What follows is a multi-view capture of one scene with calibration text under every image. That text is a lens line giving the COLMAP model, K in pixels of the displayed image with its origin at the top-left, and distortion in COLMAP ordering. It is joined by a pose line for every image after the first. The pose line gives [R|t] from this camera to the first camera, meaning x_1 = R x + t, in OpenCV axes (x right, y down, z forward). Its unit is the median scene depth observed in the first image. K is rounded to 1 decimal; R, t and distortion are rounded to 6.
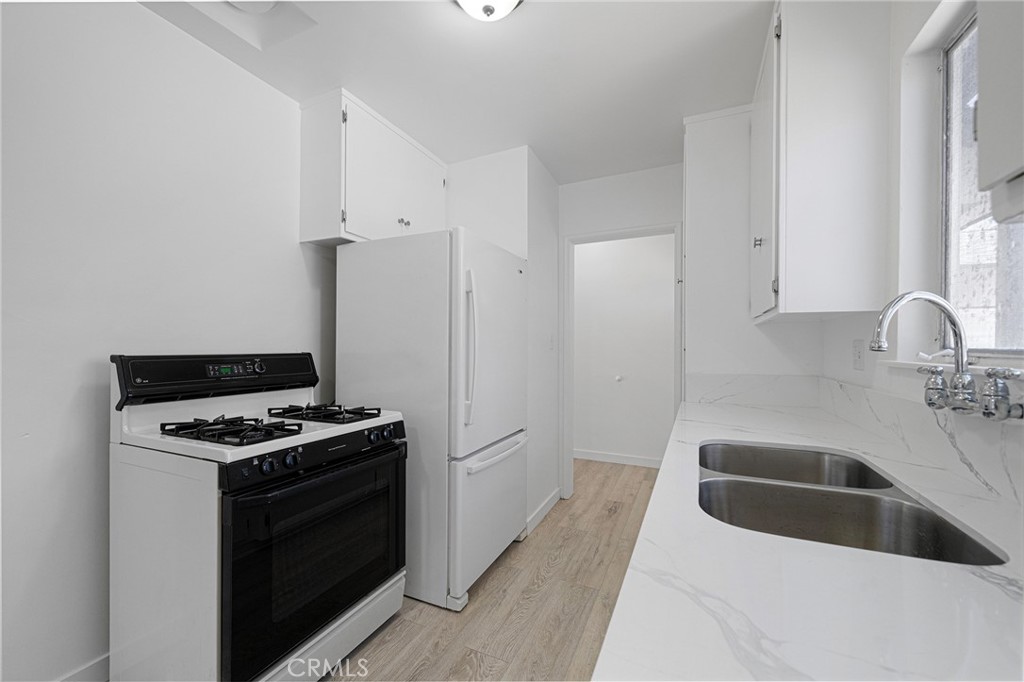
lens RADIAL K [[403.0, 0, 508.5], [0, 403.0, 347.0], [0, 0, 1]] dist [0.000029, -0.000065]
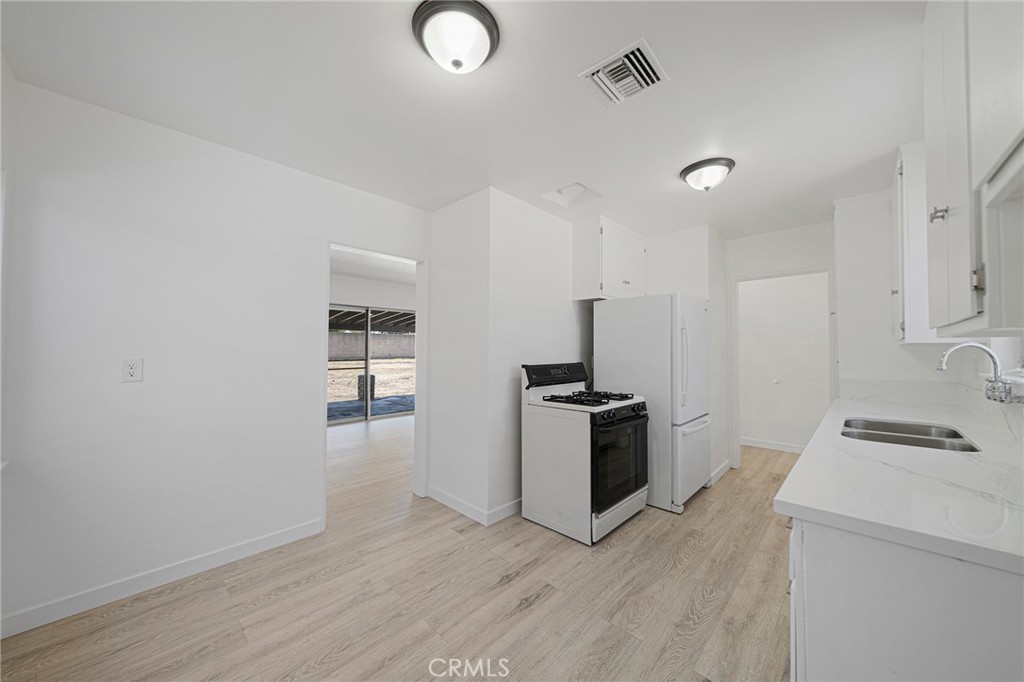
lens RADIAL K [[353.1, 0, 529.0], [0, 353.1, 344.0], [0, 0, 1]] dist [-0.000864, 0.000081]
pose [[0.949364, -0.008007, -0.314077, -0.250285], [0.001935, 0.999805, -0.019640, -0.042389], [0.314173, 0.018038, 0.949194, -0.640268]]
